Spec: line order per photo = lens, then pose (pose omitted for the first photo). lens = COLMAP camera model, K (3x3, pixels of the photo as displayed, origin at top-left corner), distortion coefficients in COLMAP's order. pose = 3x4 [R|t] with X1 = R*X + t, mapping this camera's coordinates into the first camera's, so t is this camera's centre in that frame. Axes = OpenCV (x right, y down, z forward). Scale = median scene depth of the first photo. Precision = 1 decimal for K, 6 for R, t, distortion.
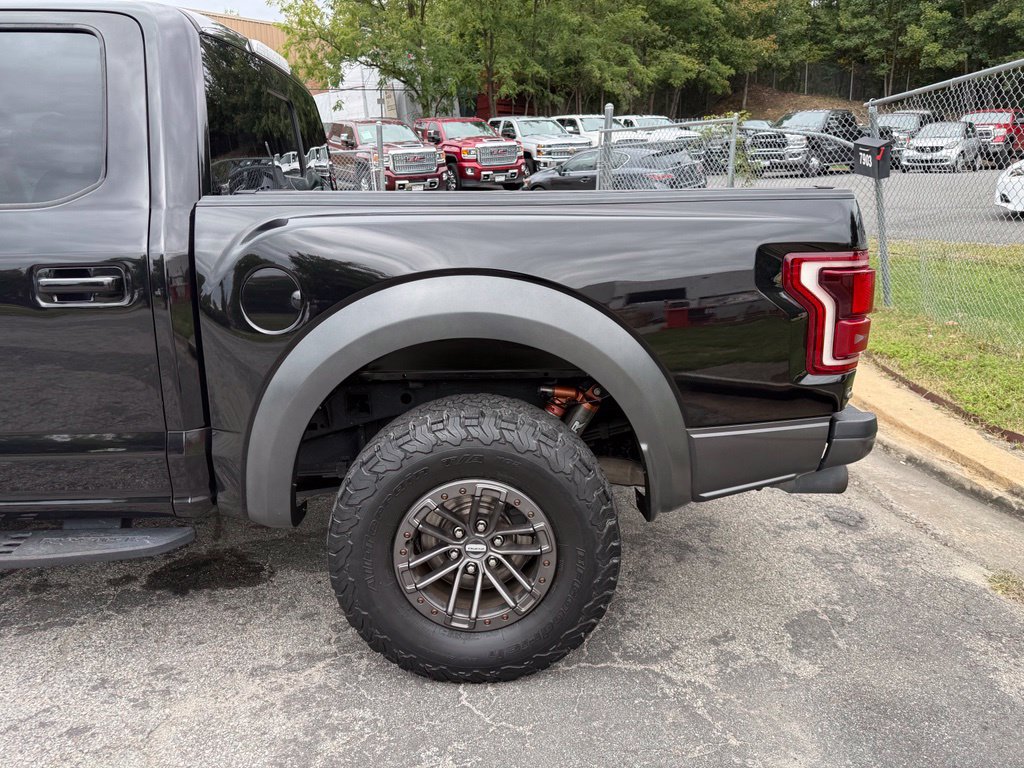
lens RADIAL K [[722.0, 0, 510.6], [0, 722.0, 384.9], [0, 0, 1]] dist [0.025462, -0.032992]
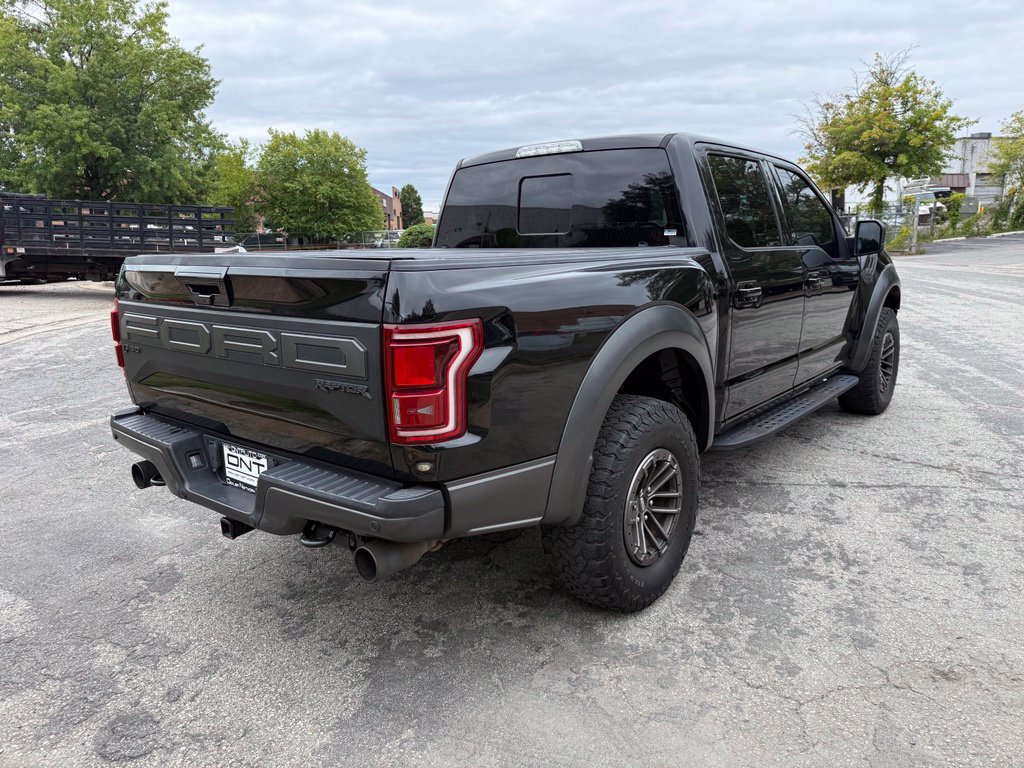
lens RADIAL K [[722.0, 0, 516.6], [0, 722.0, 388.6], [0, 0, 1]] dist [0.025462, -0.032992]
pose [[-0.642160, 0.175728, -0.746157, 0.099302], [-0.165355, 0.918701, 0.358672, -0.061303], [0.748524, 0.353706, -0.560896, 0.225239]]
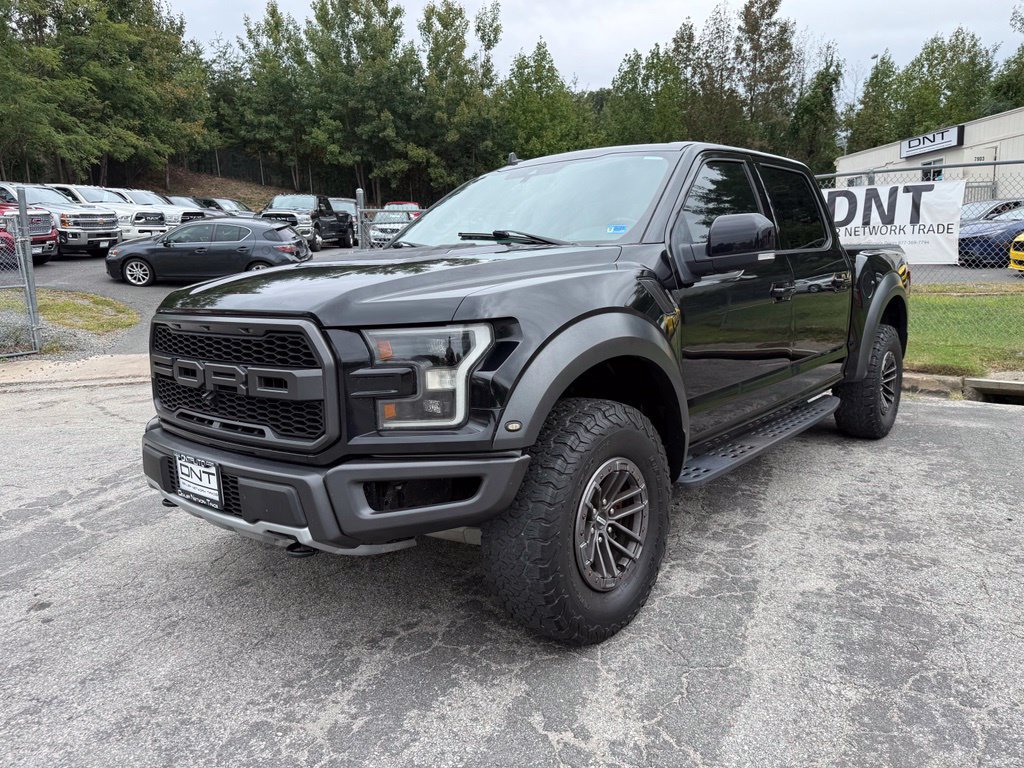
lens RADIAL K [[722.0, 0, 514.7], [0, 722.0, 396.1], [0, 0, 1]] dist [0.025462, -0.032992]
pose [[0.659022, -0.149923, 0.737030, -0.255855], [0.212456, 0.977131, 0.008795, -0.001799], [-0.721493, 0.150790, 0.675803, 0.019124]]
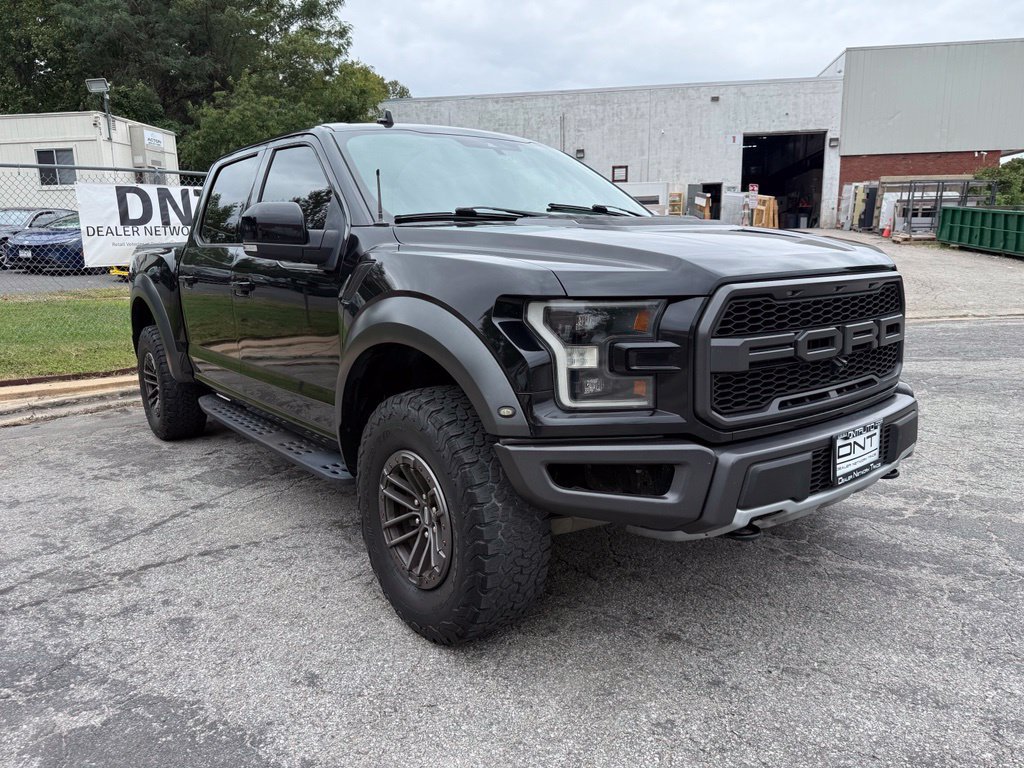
lens RADIAL K [[722.0, 0, 519.7], [0, 722.0, 397.9], [0, 0, 1]] dist [0.025462, -0.032992]
pose [[-0.607789, -0.141826, 0.781331, -0.258093], [0.218338, 0.916154, 0.336142, -0.049544], [-0.763493, 0.374897, -0.525862, 0.214146]]
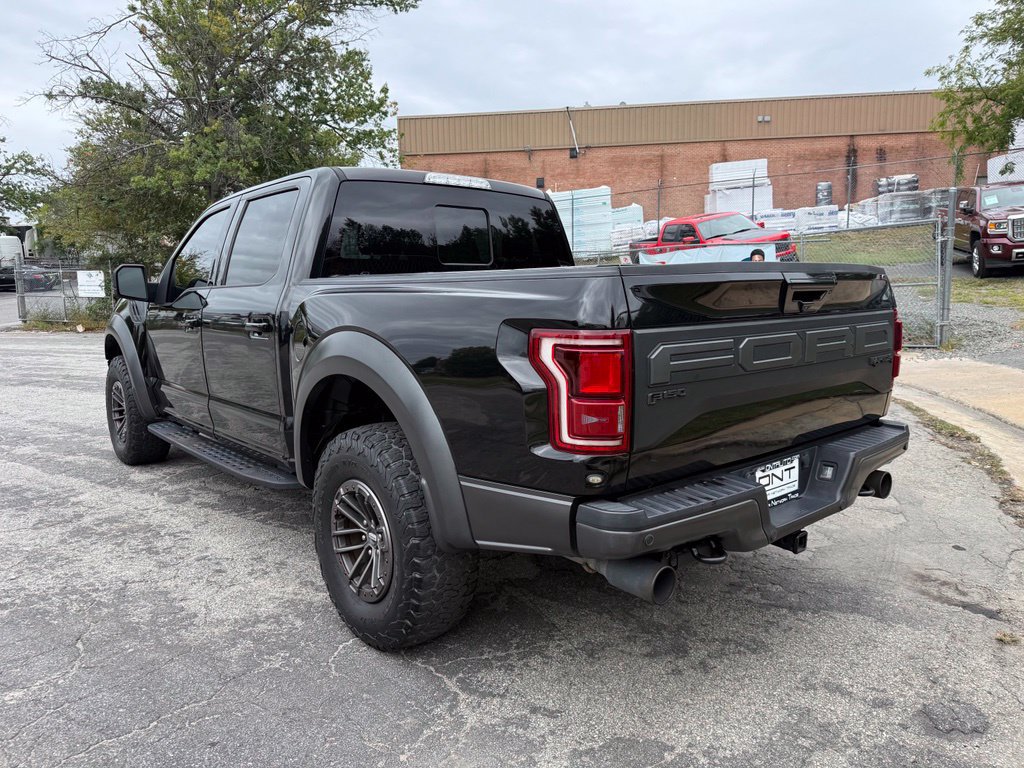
lens RADIAL K [[722.0, 0, 514.1], [0, 722.0, 383.6], [0, 0, 1]] dist [0.025462, -0.032992]
pose [[0.633005, 0.101304, -0.767490, 0.102209], [-0.178706, 0.983746, -0.017544, -0.006912], [0.753238, 0.148261, 0.640820, 0.027760]]
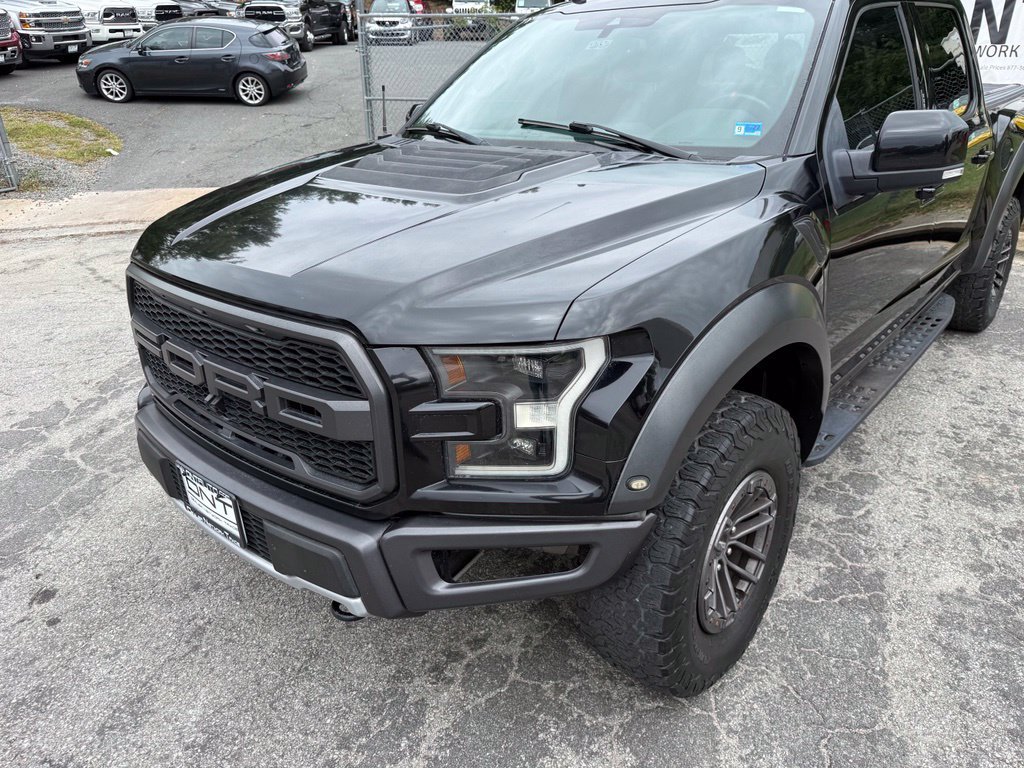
lens RADIAL K [[722.0, 0, 513.6], [0, 722.0, 392.6], [0, 0, 1]] dist [0.025462, -0.032992]
pose [[0.667019, -0.331534, 0.667212, -0.237551], [0.213721, 0.943044, 0.254934, -0.024911], [-0.713729, -0.027449, 0.699884, 0.044489]]
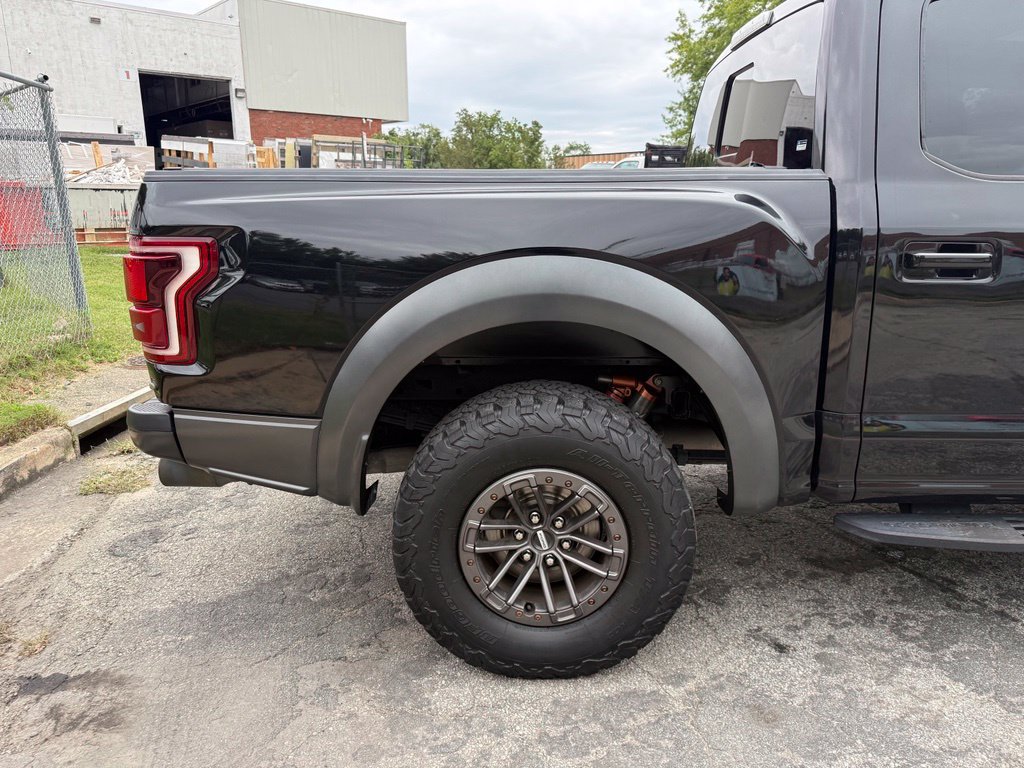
lens RADIAL K [[722.0, 0, 514.7], [0, 722.0, 399.6], [0, 0, 1]] dist [0.025462, -0.032992]
pose [[-0.999348, 0.000546, 0.036108, -0.005811], [0.018359, 0.868714, 0.494974, -0.059808], [-0.031097, 0.495314, -0.868157, 0.246340]]
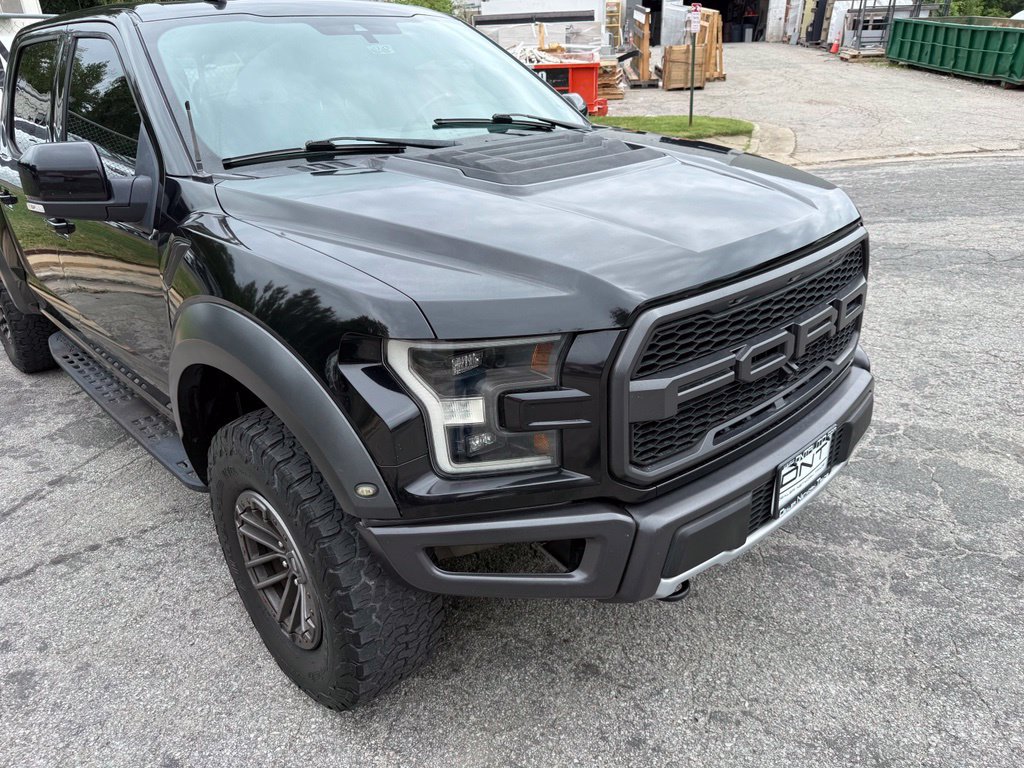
lens RADIAL K [[722.0, 0, 512.9], [0, 722.0, 396.7], [0, 0, 1]] dist [0.025462, -0.032992]
pose [[-0.669808, -0.282443, 0.686719, -0.241660], [0.224578, 0.804460, 0.549917, -0.059468], [-0.707758, 0.522561, -0.475403, 0.187721]]
